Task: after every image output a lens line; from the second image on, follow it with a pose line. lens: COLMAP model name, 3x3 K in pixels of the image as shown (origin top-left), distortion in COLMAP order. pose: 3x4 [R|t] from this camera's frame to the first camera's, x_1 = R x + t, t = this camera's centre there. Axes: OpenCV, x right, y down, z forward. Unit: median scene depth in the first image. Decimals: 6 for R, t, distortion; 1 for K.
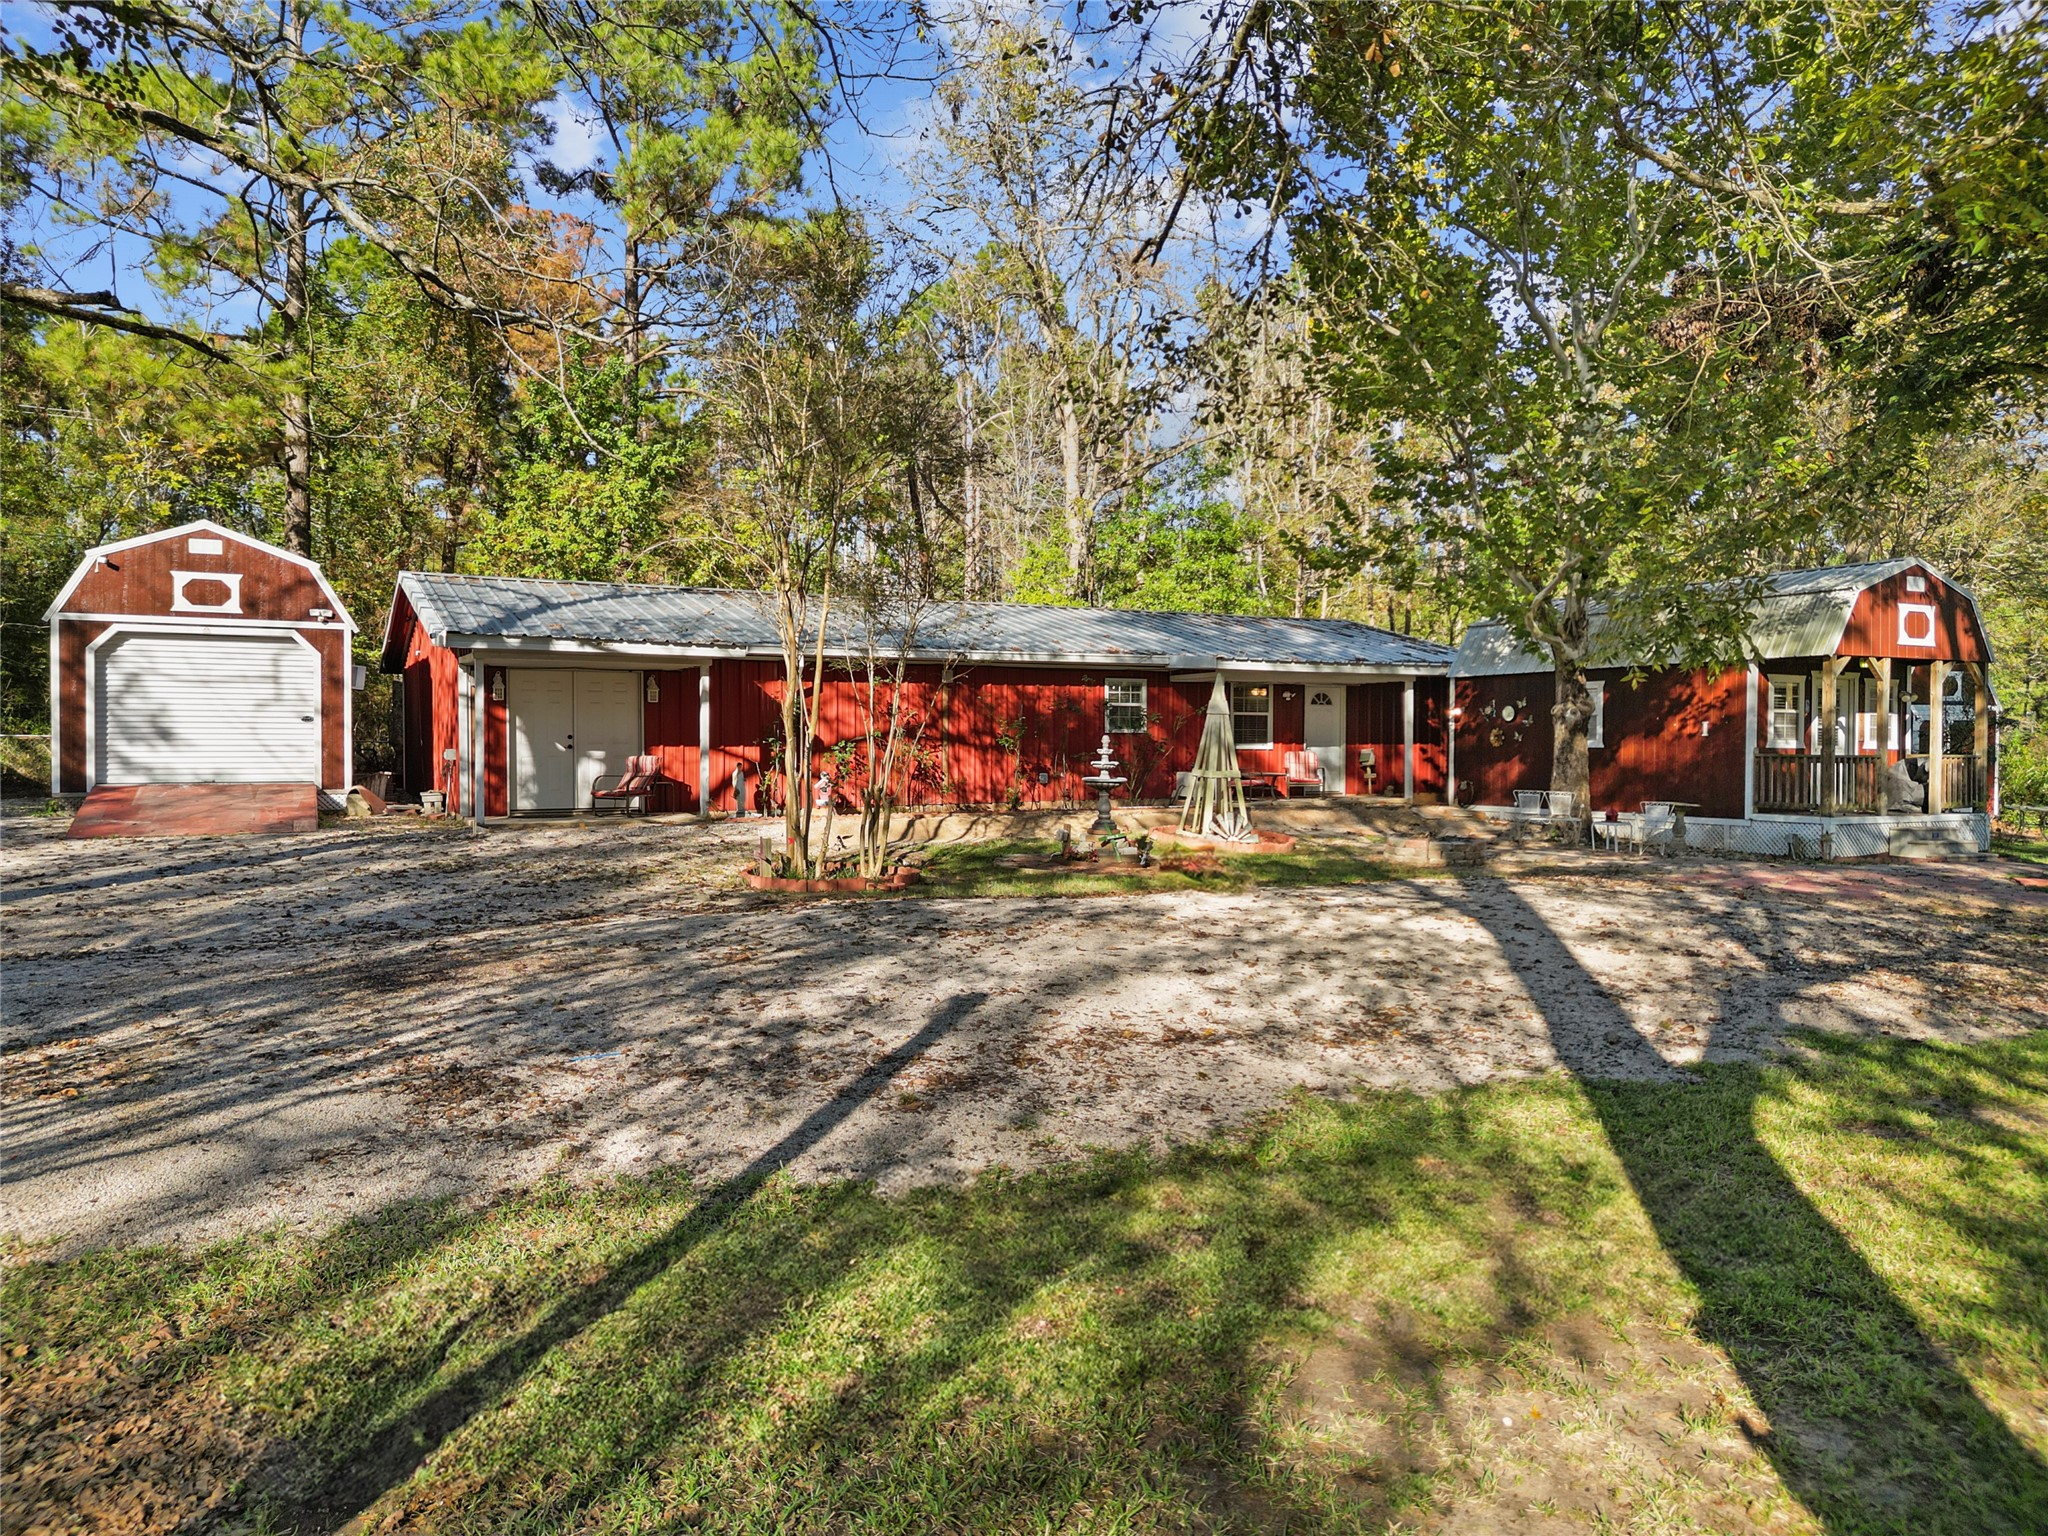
lens RADIAL K [[1433.2, 0, 1023.9], [0, 1433.2, 773.3], [0, 0, 1]] dist [0.013695, -0.001601]
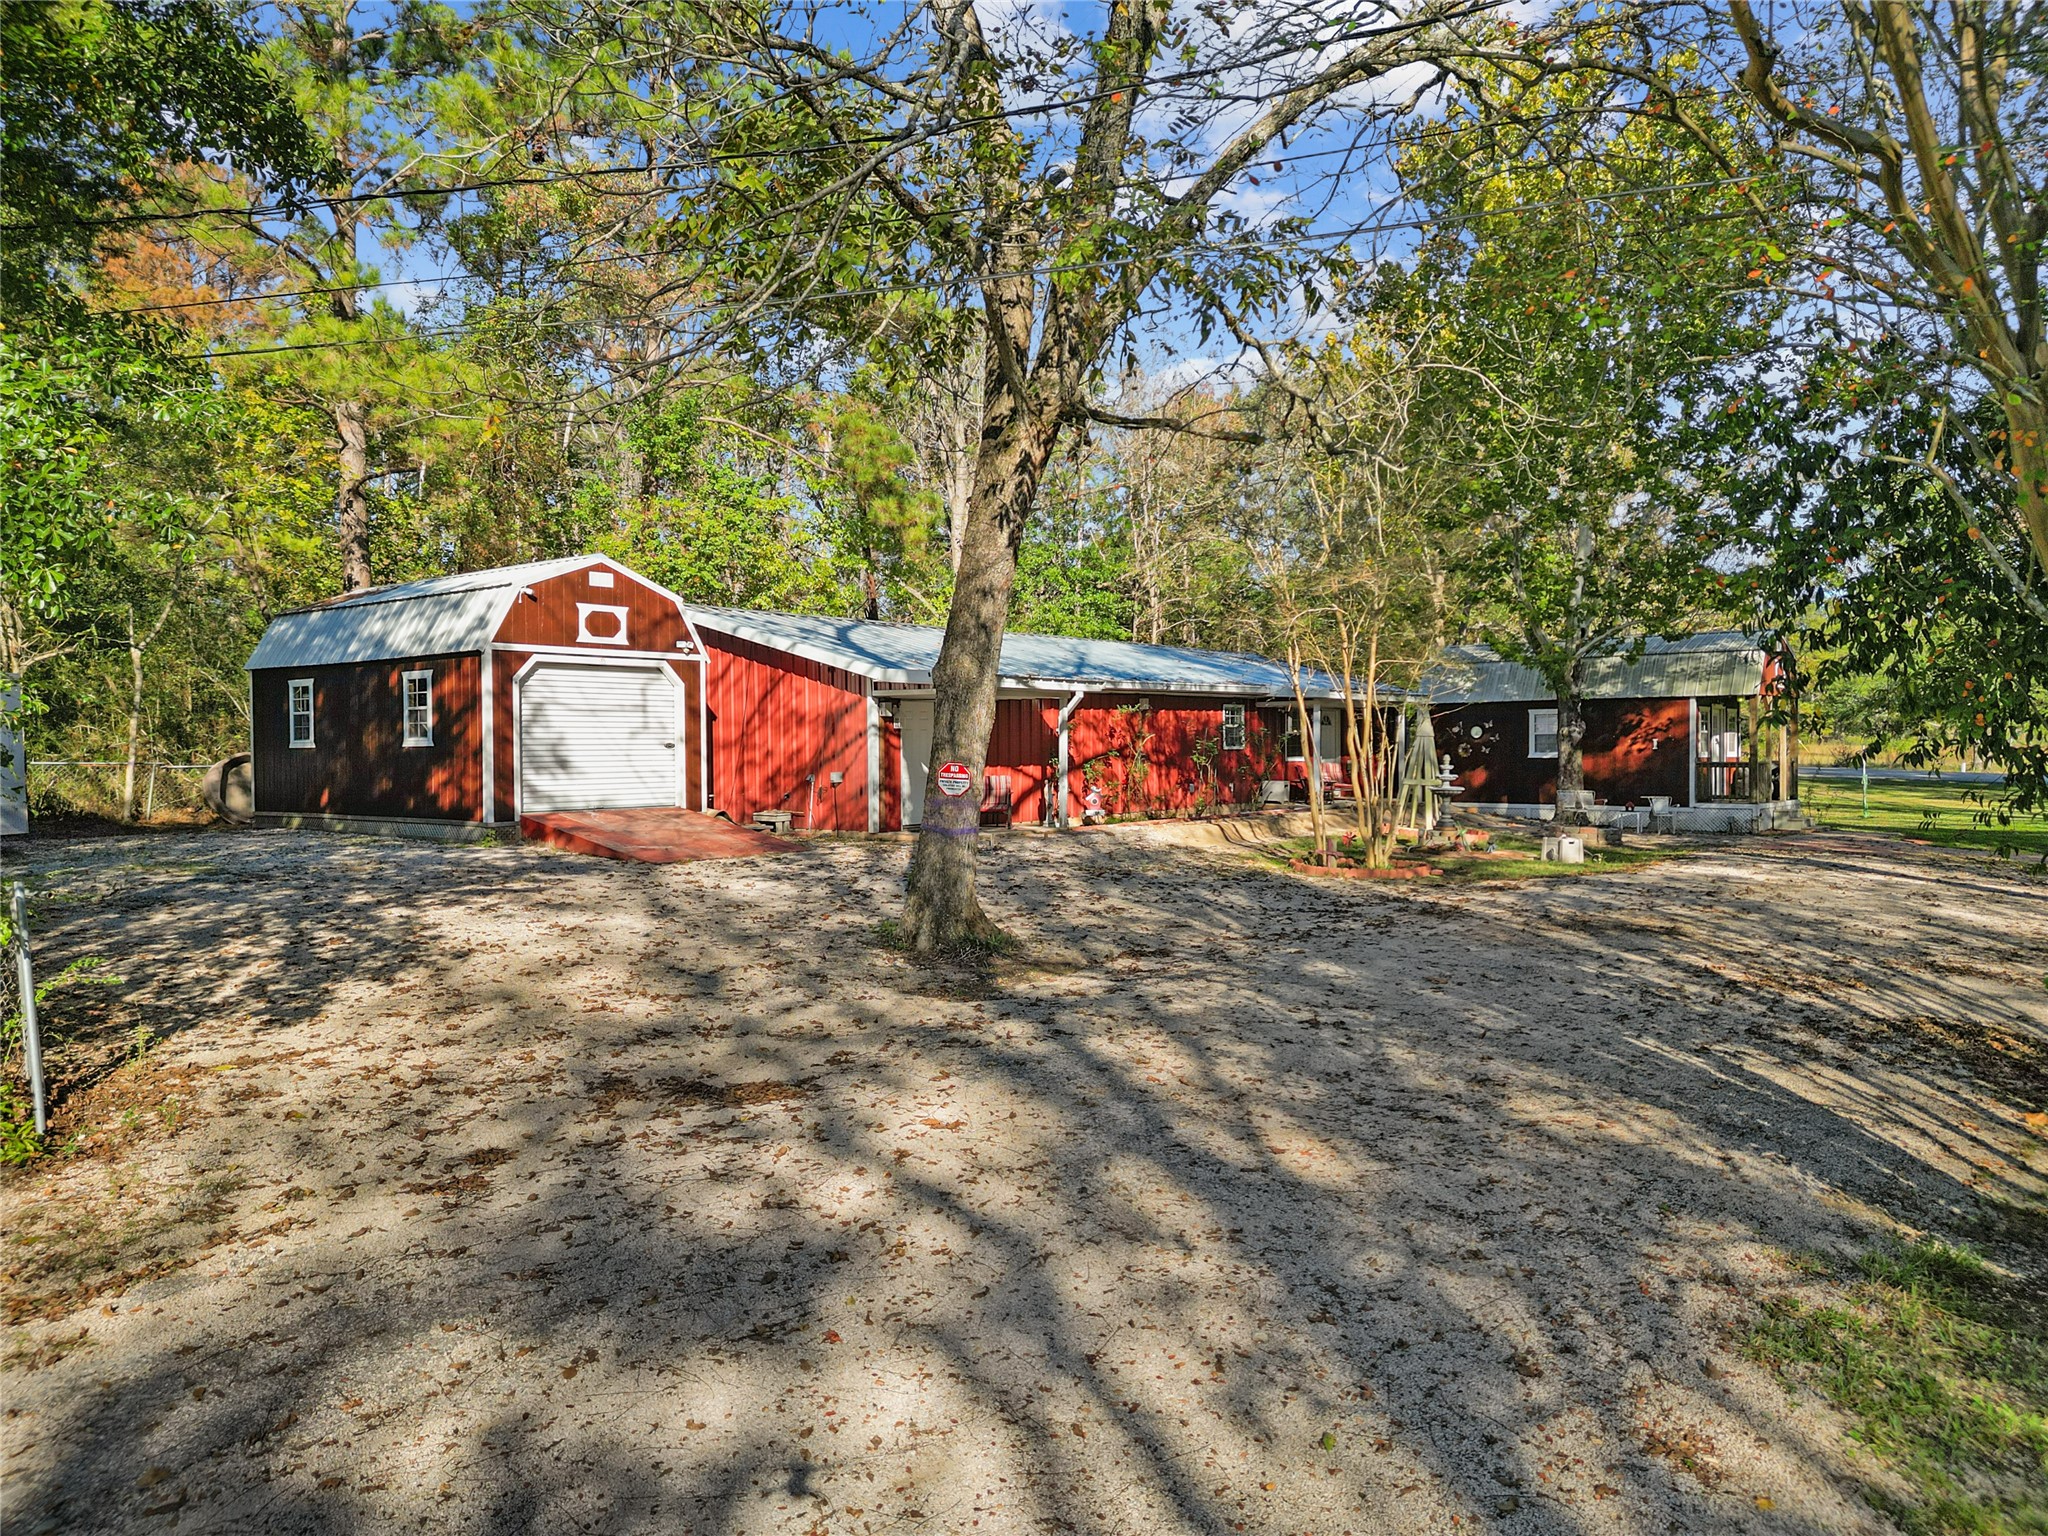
lens RADIAL K [[1433.2, 0, 1024.3], [0, 1433.2, 762.1], [0, 0, 1]] dist [0.013695, -0.001601]
pose [[0.912848, -0.013259, 0.408085, -0.693508], [0.017033, 0.999839, -0.005615, -0.016166], [-0.407945, 0.012077, 0.912927, -0.052643]]
